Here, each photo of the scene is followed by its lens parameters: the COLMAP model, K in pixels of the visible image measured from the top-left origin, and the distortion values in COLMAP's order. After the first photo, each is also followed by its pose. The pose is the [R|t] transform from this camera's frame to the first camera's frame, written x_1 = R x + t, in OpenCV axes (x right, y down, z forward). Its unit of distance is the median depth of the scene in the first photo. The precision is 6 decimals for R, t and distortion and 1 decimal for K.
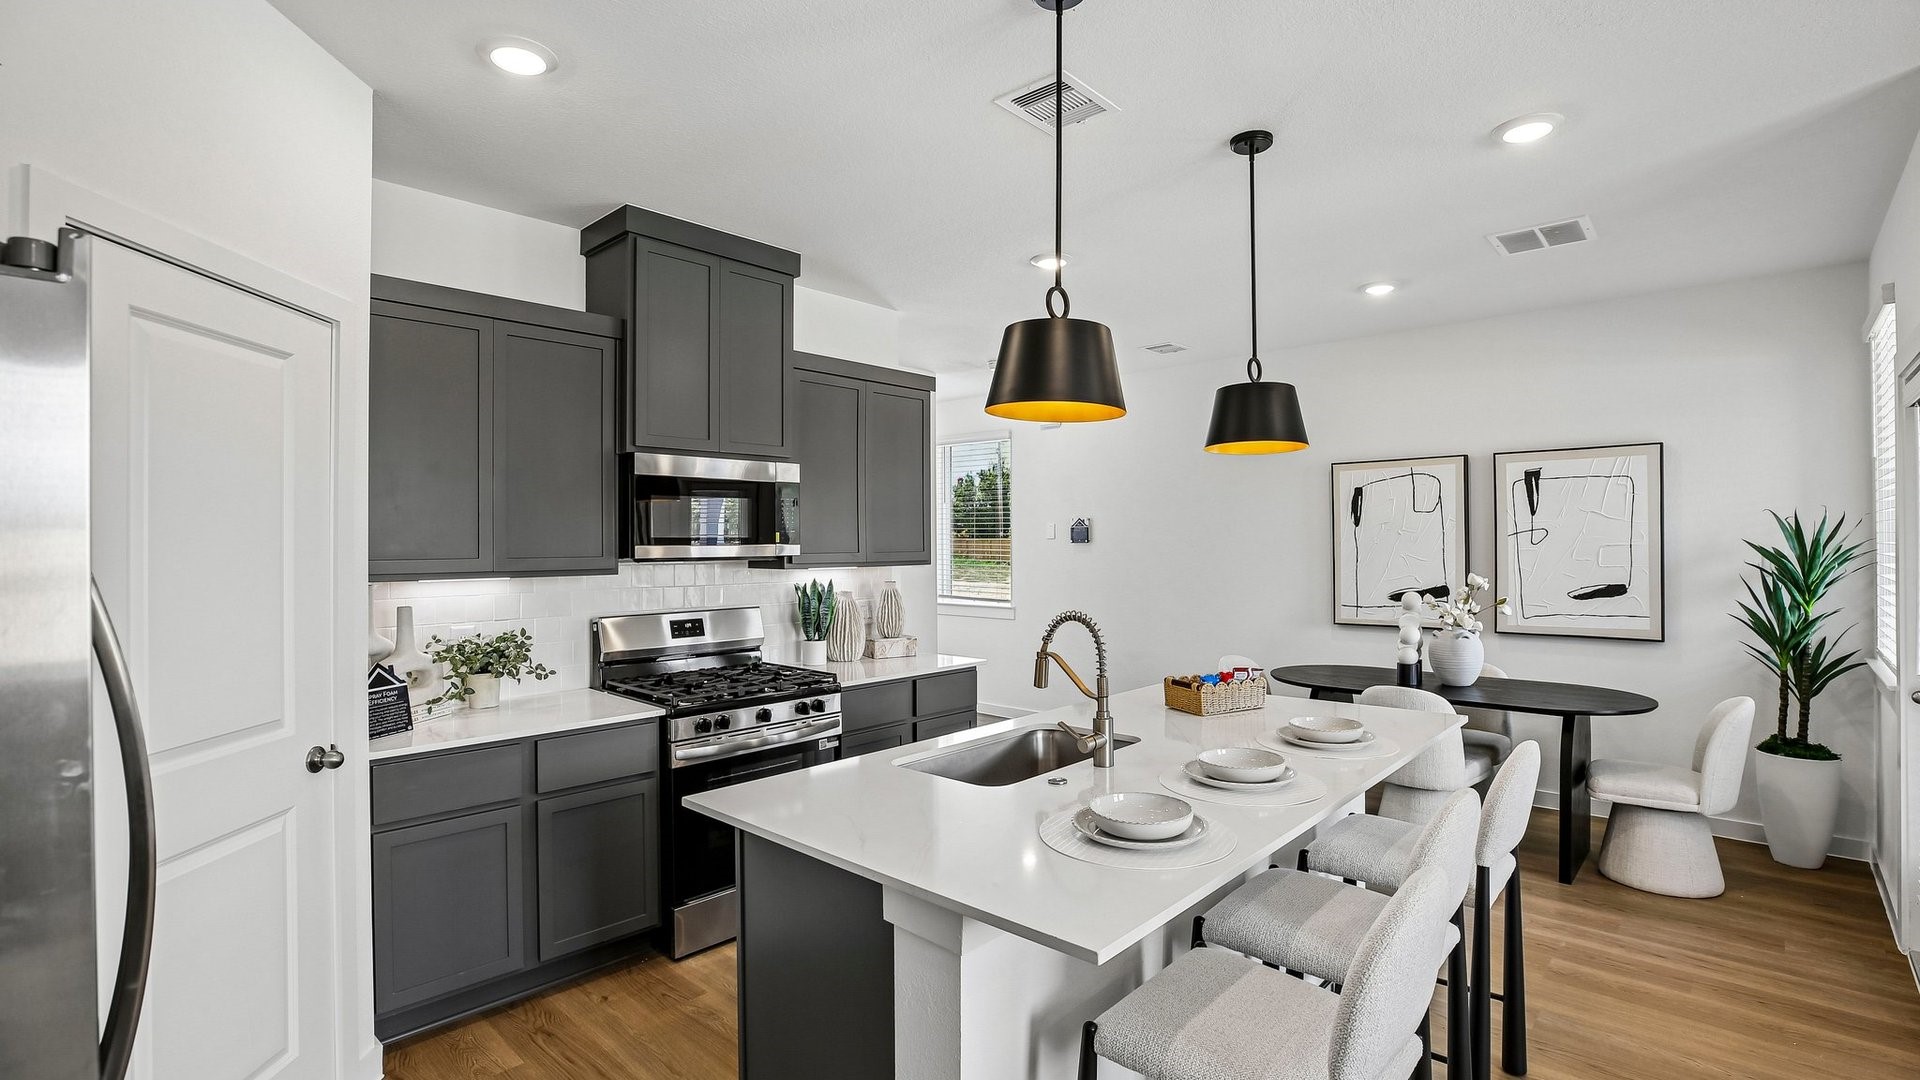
lens RADIAL K [[872.7, 0, 955.1], [0, 872.7, 539.5], [0, 0, 1]] dist [-0.046372, -0.000017]
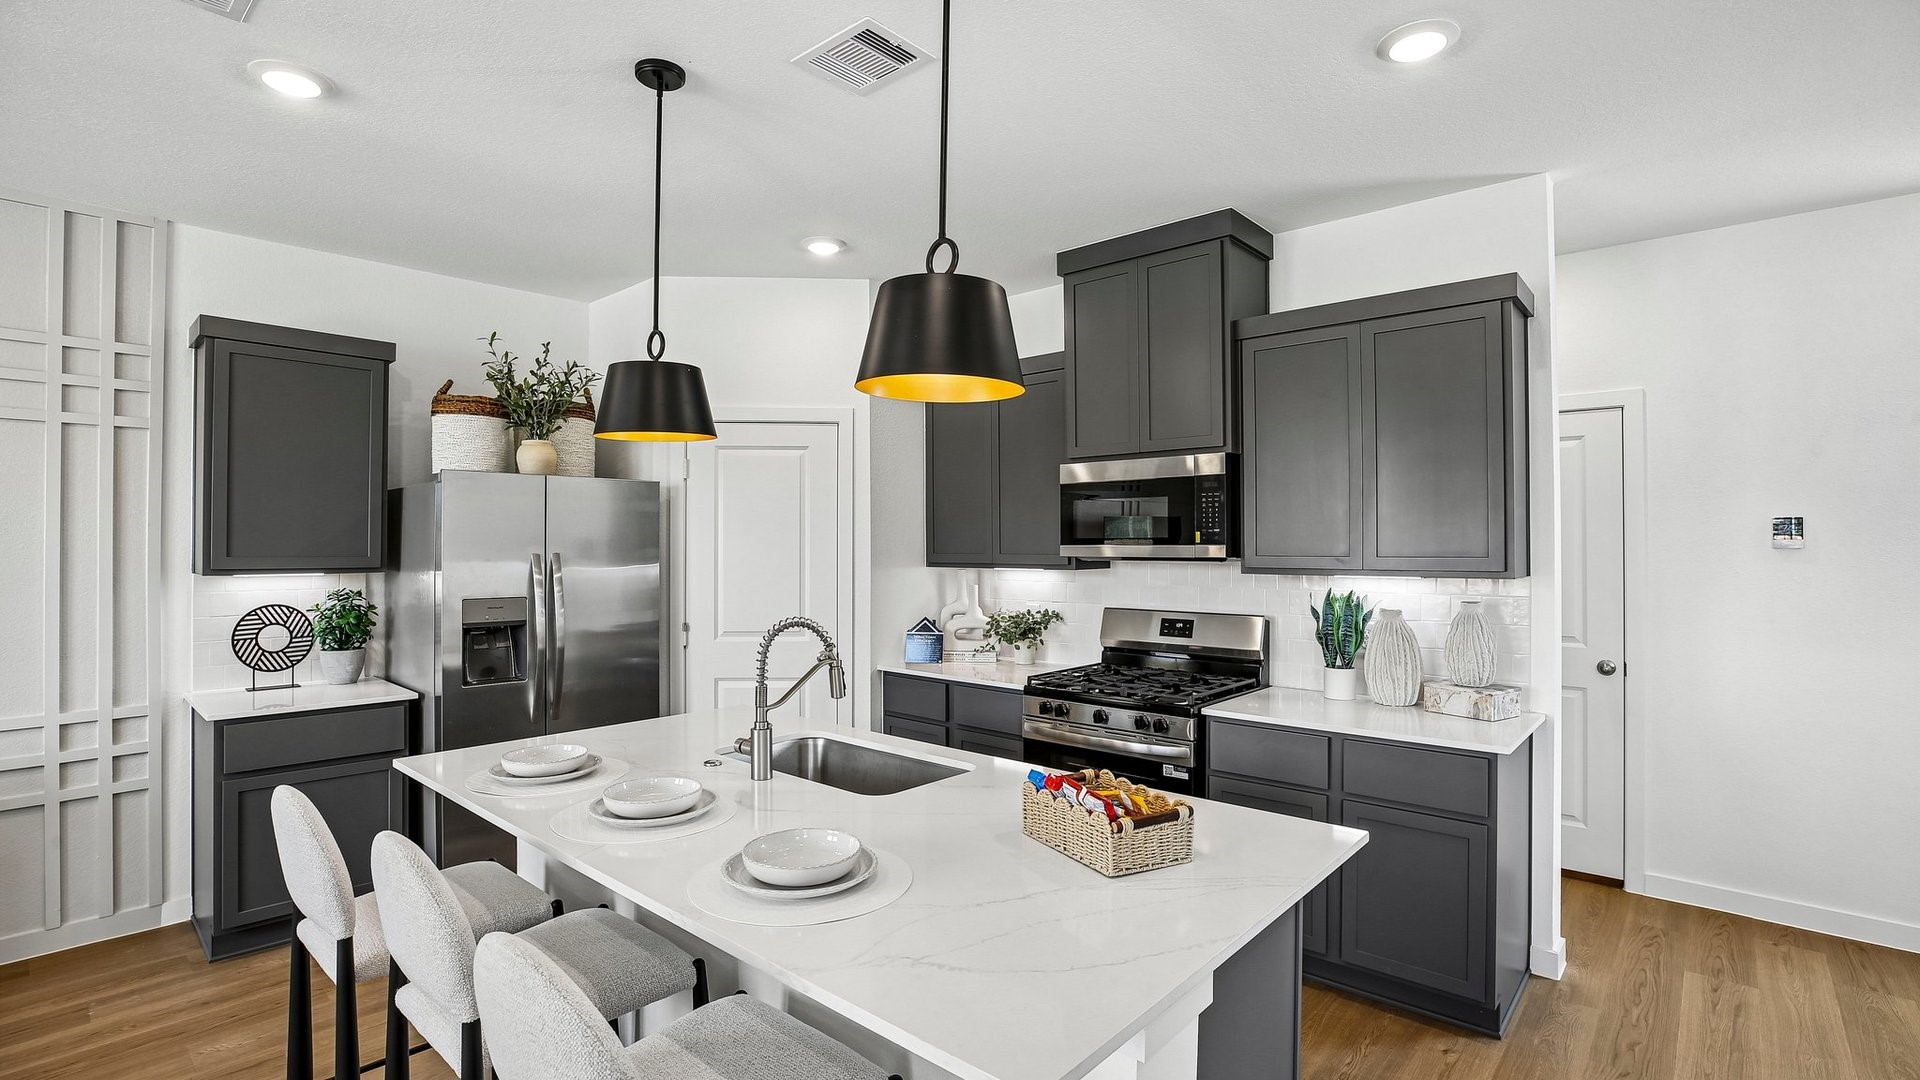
lens RADIAL K [[872.7, 0, 955.1], [0, 872.7, 539.5], [0, 0, 1]] dist [-0.046372, -0.000017]
pose [[0.027632, 0.000014, -0.999618, 0.716241], [0.006458, 0.999979, 0.000192, -0.001711], [0.999597, -0.006461, 0.027631, 0.747459]]
